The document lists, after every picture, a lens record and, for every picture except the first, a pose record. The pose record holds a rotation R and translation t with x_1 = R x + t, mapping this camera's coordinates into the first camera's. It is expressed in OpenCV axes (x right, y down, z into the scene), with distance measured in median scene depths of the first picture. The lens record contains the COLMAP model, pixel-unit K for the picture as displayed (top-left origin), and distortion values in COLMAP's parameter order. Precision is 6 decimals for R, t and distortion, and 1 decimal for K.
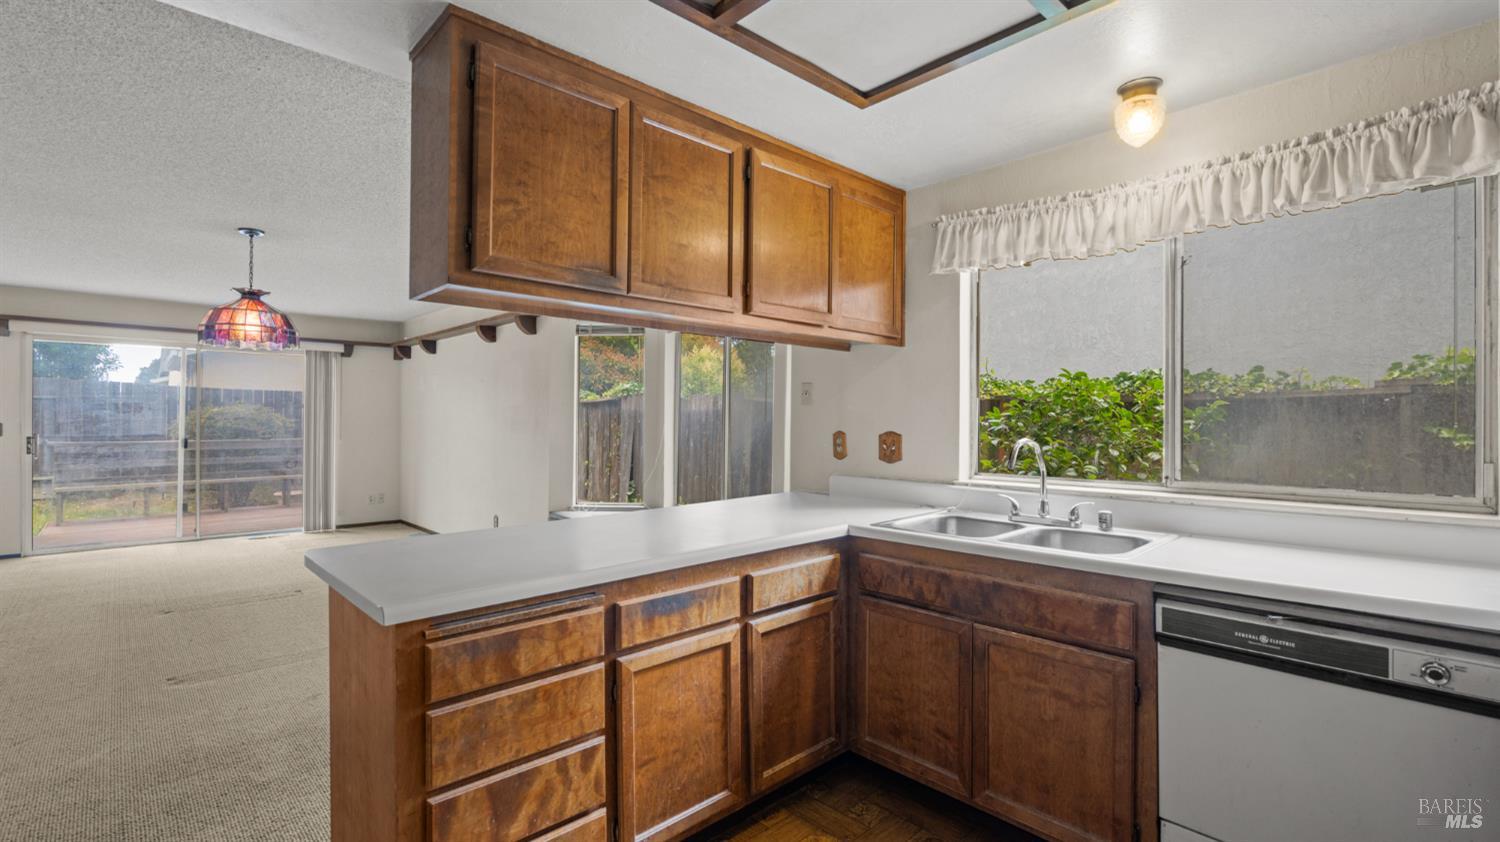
lens RADIAL K [[677.0, 0, 750.0], [0, 677.0, 421.0], [0, 0, 1]] dist [0.000530, 0.000013]
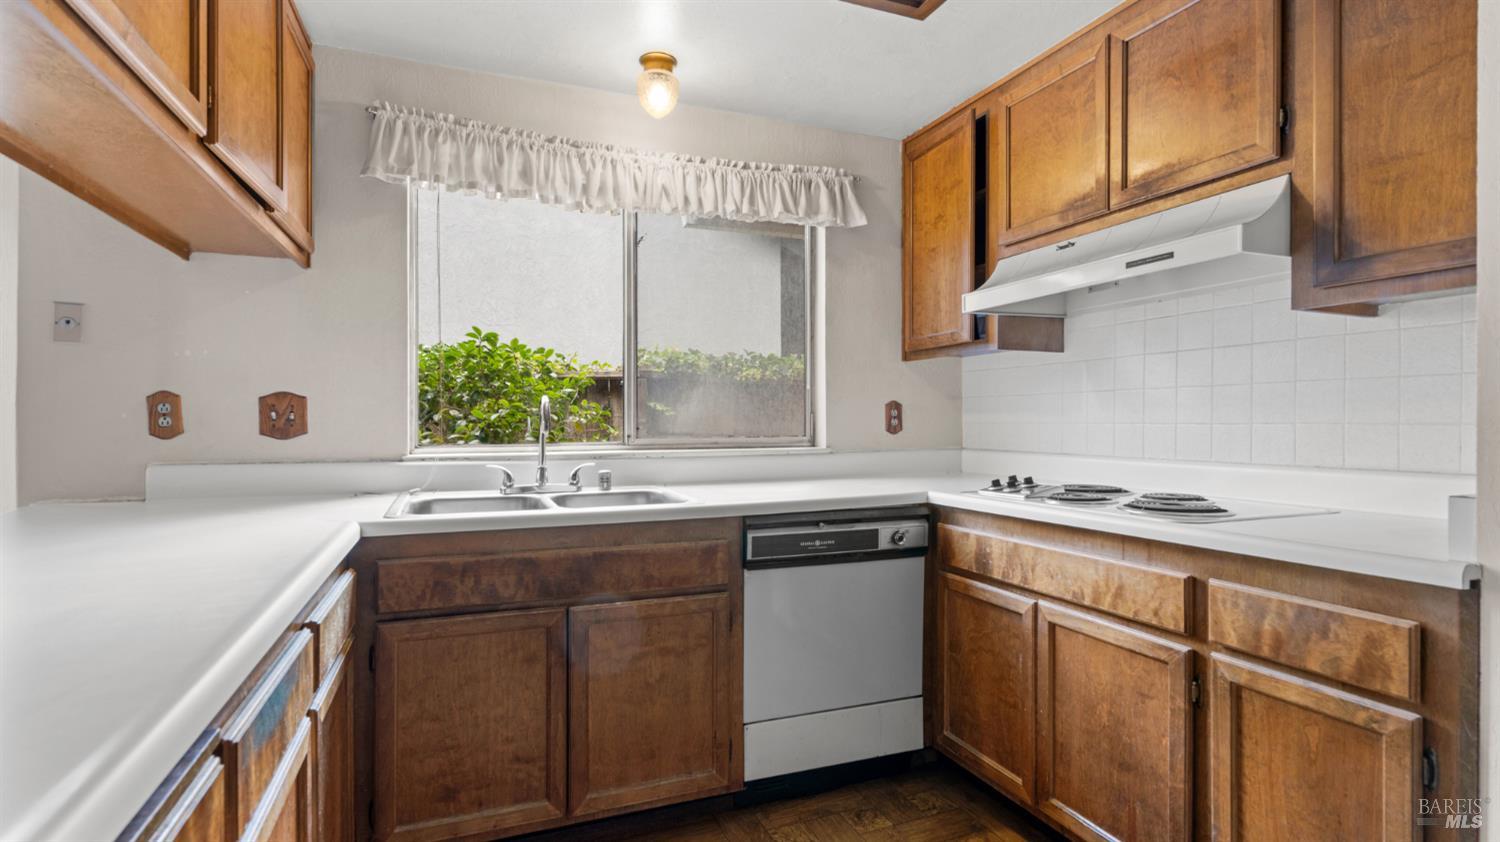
lens RADIAL K [[715.6, 0, 750.0], [0, 715.6, 421.0], [0, 0, 1]] dist [0.002536, 0.000488]
pose [[0.367120, -0.005865, 0.930155, -0.415877], [0.001222, 0.999982, 0.005823, 0.060245], [-0.930173, -0.001001, 0.367120, 0.459259]]
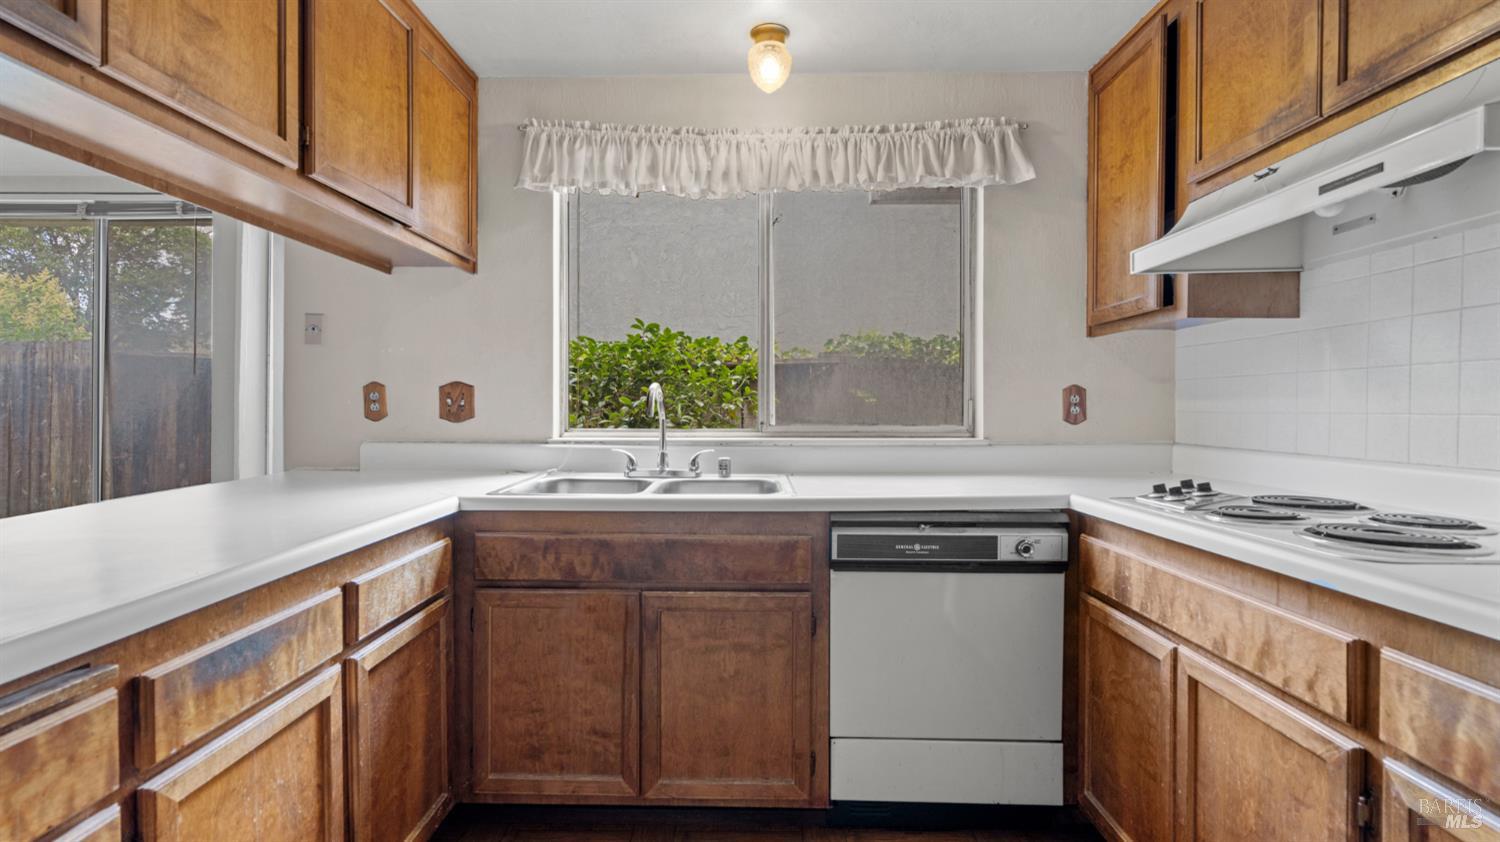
lens RADIAL K [[716.1, 0, 747.2], [0, 716.1, 413.3], [0, 0, 1]] dist [0.001615, 0.000446]
pose [[0.696003, -0.009105, 0.717981, -0.224499], [-0.000237, 0.999917, 0.012911, 0.060994], [-0.718038, -0.009156, 0.695943, 0.274891]]
